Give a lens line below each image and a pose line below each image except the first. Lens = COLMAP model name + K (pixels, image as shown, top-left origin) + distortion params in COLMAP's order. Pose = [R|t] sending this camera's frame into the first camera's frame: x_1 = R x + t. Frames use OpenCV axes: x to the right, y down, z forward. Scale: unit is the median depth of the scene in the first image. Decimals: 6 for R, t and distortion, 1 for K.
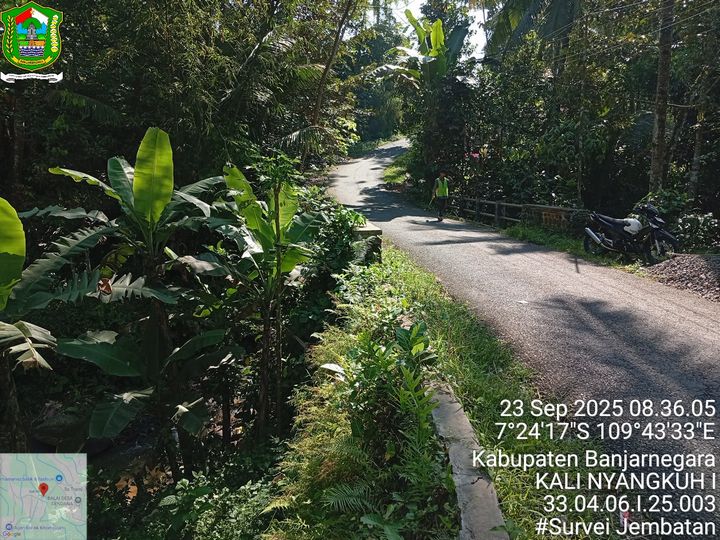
lens RADIAL K [[556.9, 0, 360.0], [0, 556.9, 270.0], [0, 0, 1]] dist [0.107047, -0.239737]
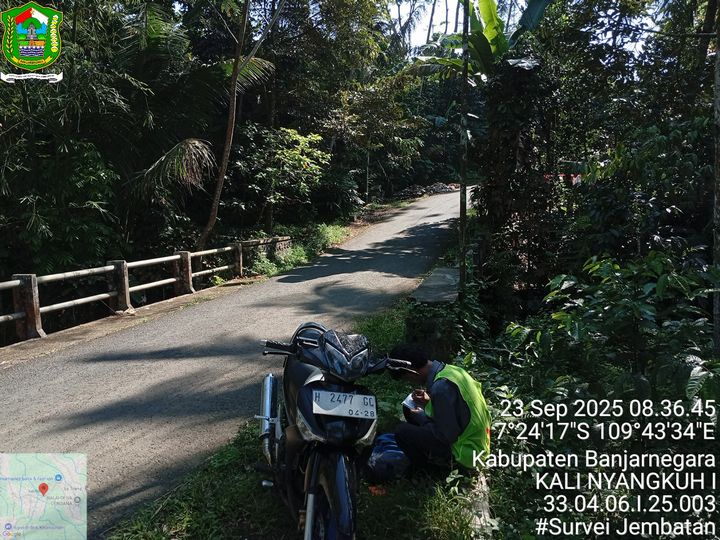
lens RADIAL K [[556.9, 0, 360.0], [0, 556.9, 270.0], [0, 0, 1]] dist [0.107047, -0.239737]
pose [[0.929265, 0.025846, -0.368508, 0.252888], [-0.045924, 0.997894, -0.045818, -0.054076], [0.366548, 0.059500, 0.928495, 0.314719]]
